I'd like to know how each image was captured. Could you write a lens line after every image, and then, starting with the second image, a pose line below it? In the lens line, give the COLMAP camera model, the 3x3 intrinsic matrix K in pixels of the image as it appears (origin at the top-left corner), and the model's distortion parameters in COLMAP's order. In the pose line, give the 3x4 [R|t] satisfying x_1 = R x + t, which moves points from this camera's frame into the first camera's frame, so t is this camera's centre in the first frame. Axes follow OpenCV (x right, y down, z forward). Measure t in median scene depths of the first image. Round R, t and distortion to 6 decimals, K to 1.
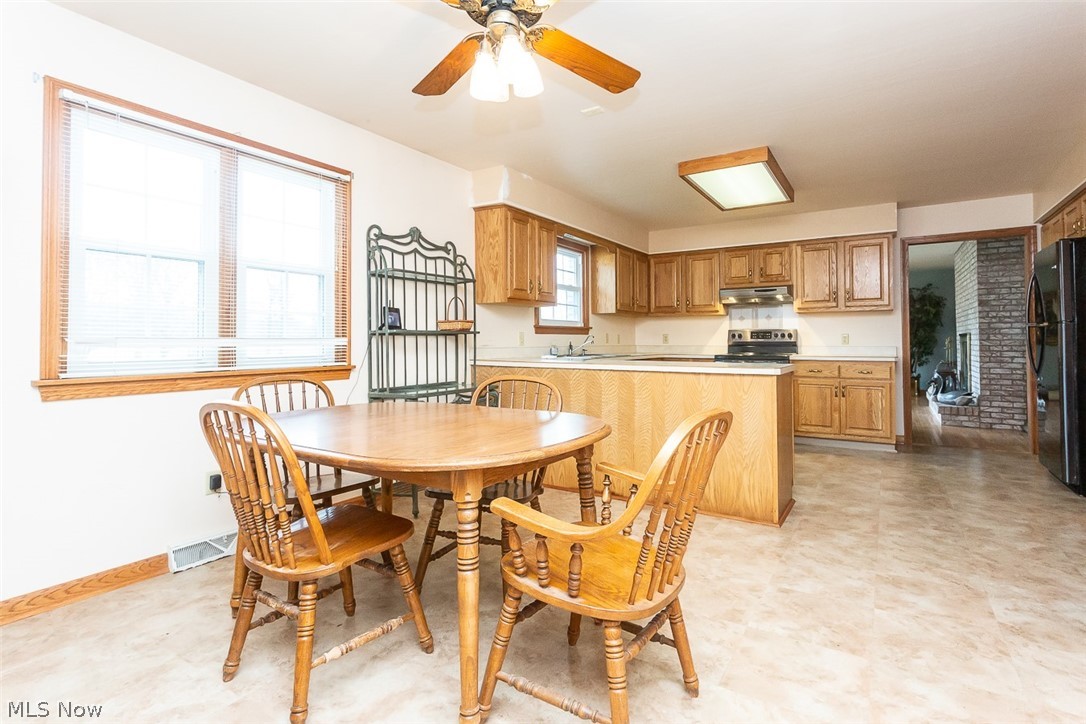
lens RADIAL K [[517.8, 0, 569.1], [0, 517.8, 329.3], [0, 0, 1]] dist [0.000864, 0.001951]
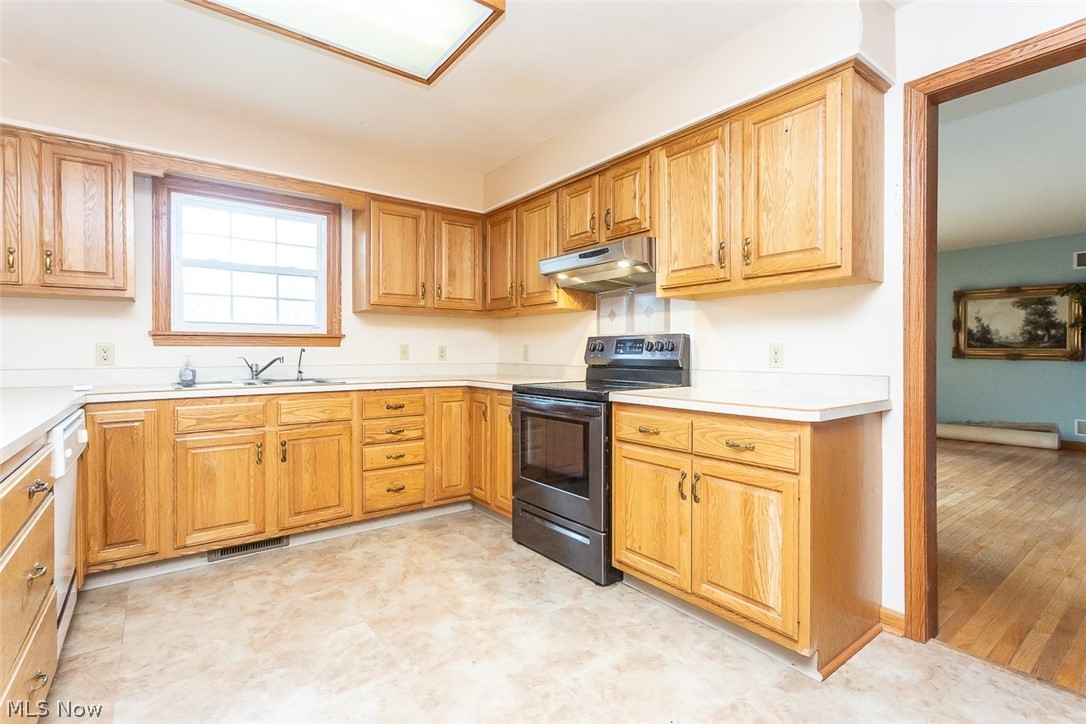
lens RADIAL K [[517.8, 0, 558.7], [0, 517.8, 354.7], [0, 0, 1]] dist [0.000864, 0.001951]
pose [[0.935114, 0.002924, -0.354334, 0.776894], [0.006828, 0.999632, 0.026268, 0.008414], [0.354281, -0.026983, 0.934750, 0.805461]]
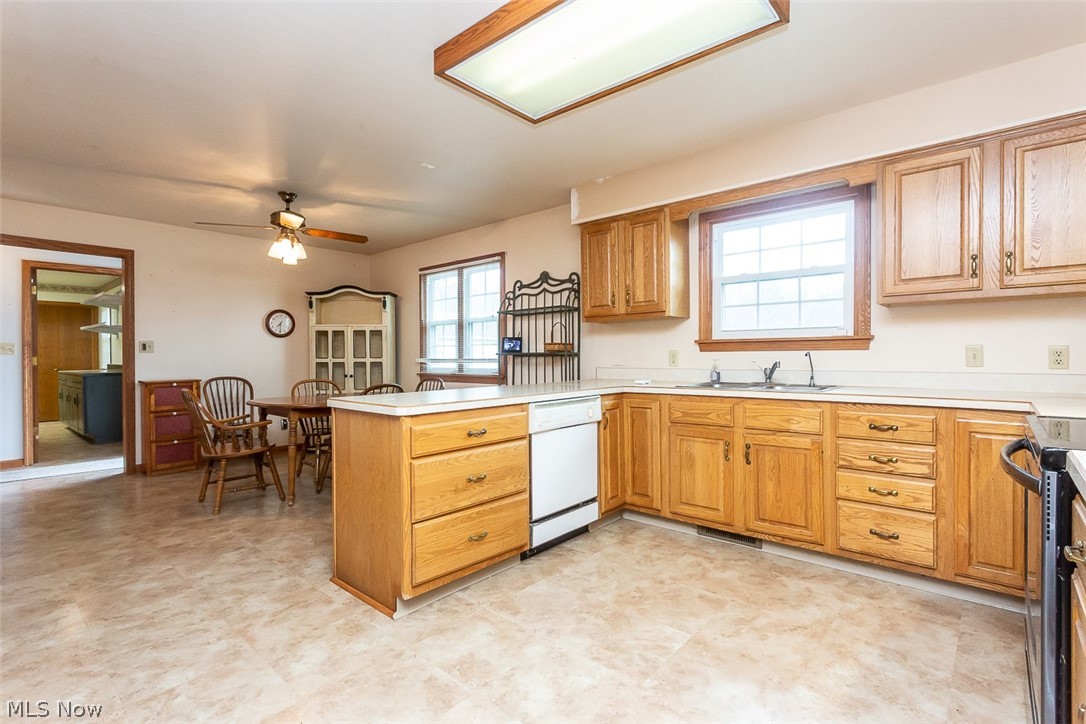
lens RADIAL K [[517.8, 0, 540.9], [0, 517.8, 360.3], [0, 0, 1]] dist [0.000864, 0.001951]
pose [[-0.181570, 0.011521, -0.983310, 0.950128], [0.027915, 0.999589, 0.006557, 0.012694], [0.982982, -0.026259, -0.181817, 1.205007]]
